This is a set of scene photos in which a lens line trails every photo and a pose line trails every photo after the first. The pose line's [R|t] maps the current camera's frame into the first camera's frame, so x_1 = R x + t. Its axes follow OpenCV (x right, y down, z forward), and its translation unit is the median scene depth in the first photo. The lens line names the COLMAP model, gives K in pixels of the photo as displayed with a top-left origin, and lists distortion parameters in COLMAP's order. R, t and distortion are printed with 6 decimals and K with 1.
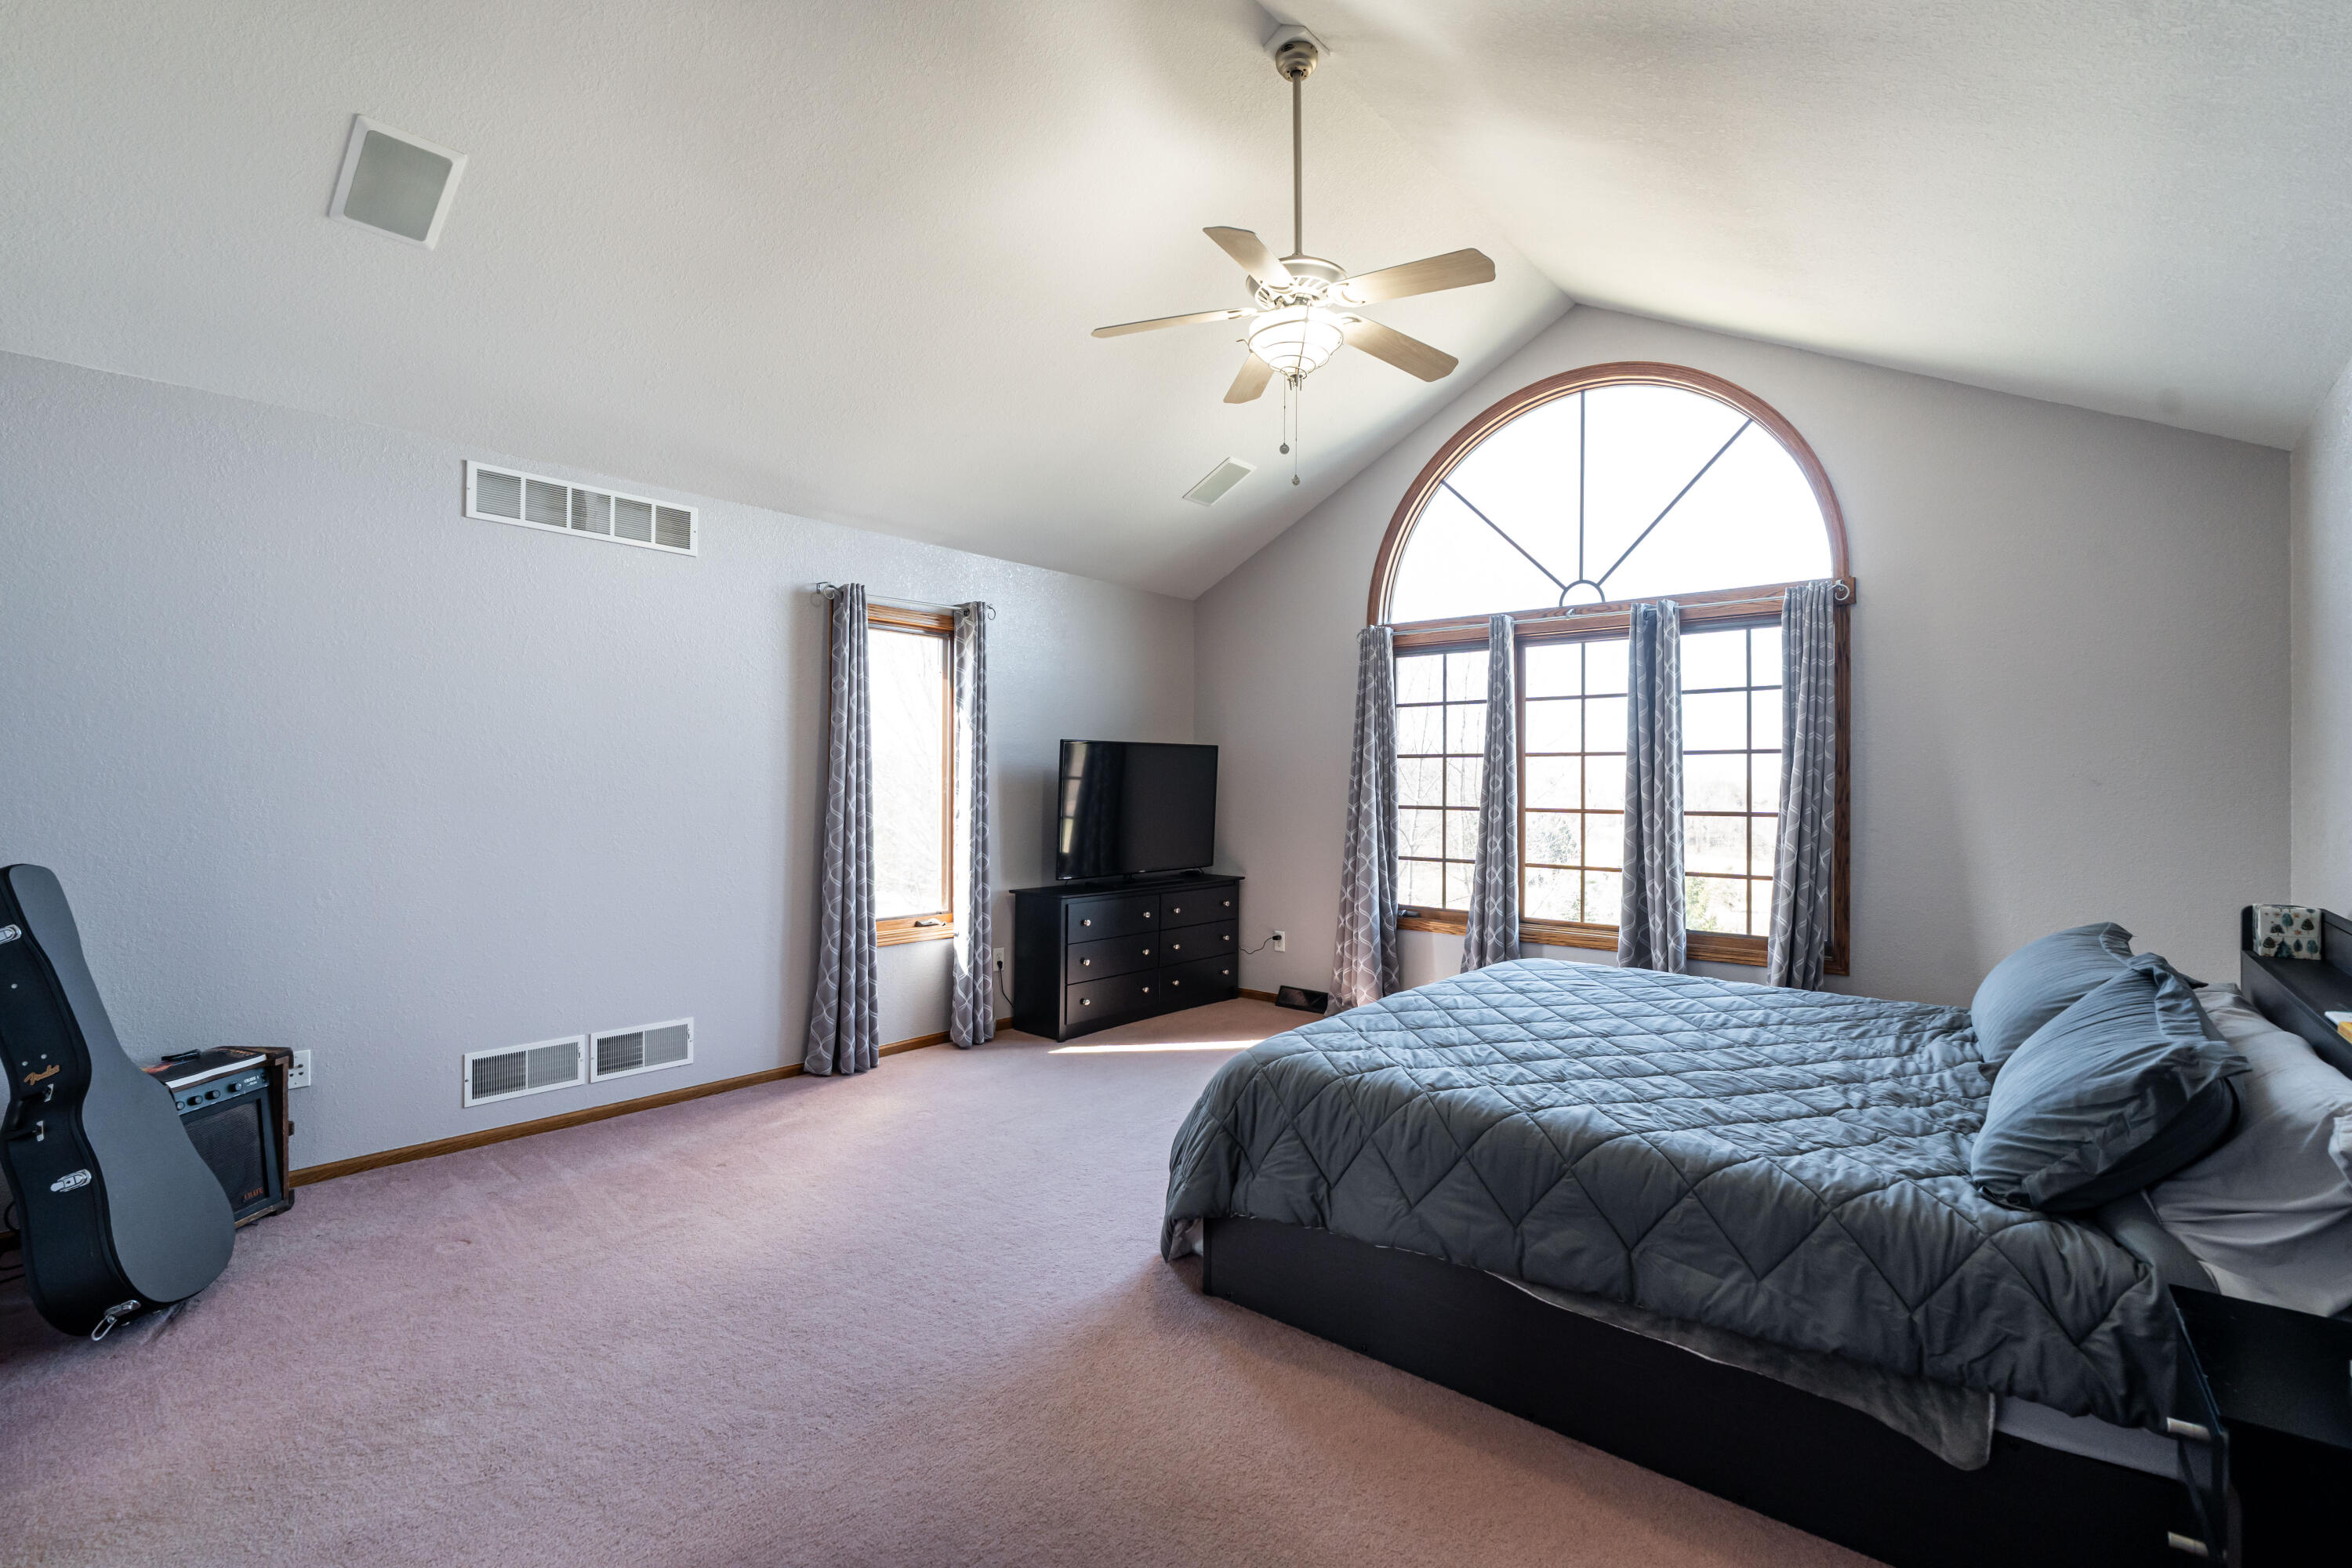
lens RADIAL K [[1066.5, 0, 1162.3], [0, 1066.5, 778.4], [0, 0, 1]] dist [-0.002507, 0.000269]
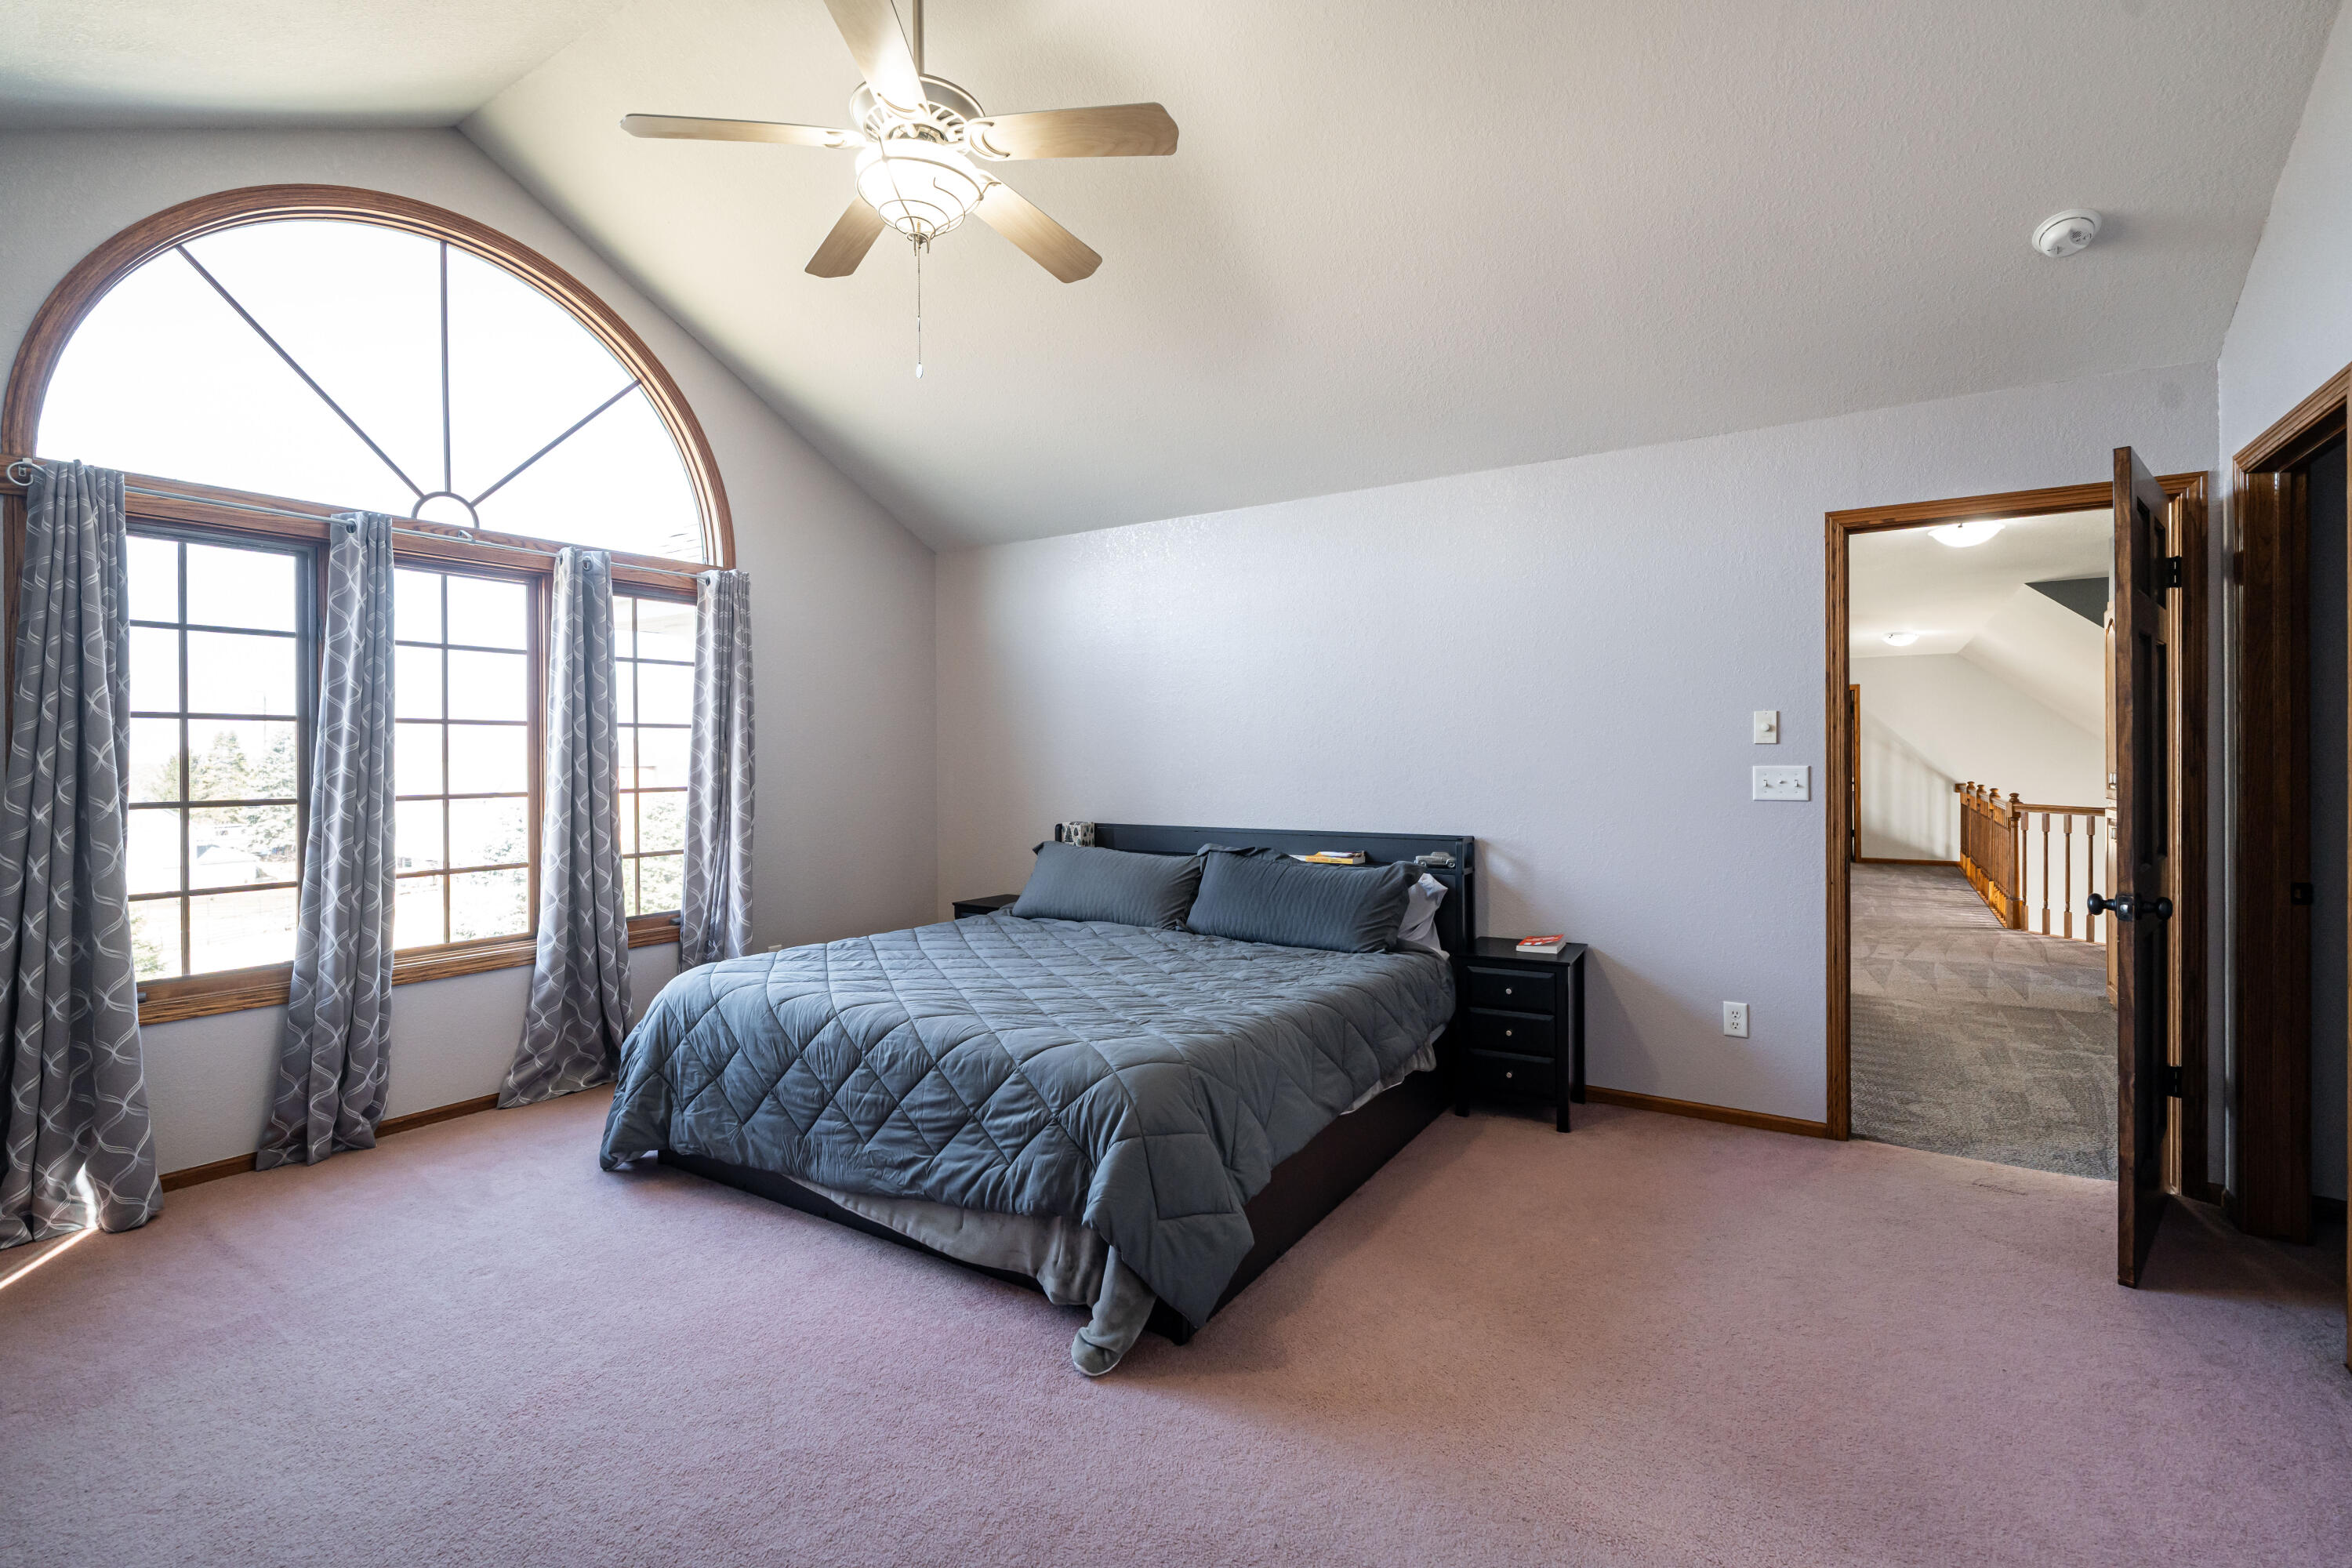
lens RADIAL K [[1092.3, 0, 1181.1], [0, 1092.3, 740.7], [0, 0, 1]] dist [-0.003576, -0.000065]
pose [[-0.141103, 0.006707, 0.989972, -0.446249], [-0.002251, 0.999972, -0.007095, -0.004897], [-0.989992, -0.003229, -0.141084, 0.591759]]
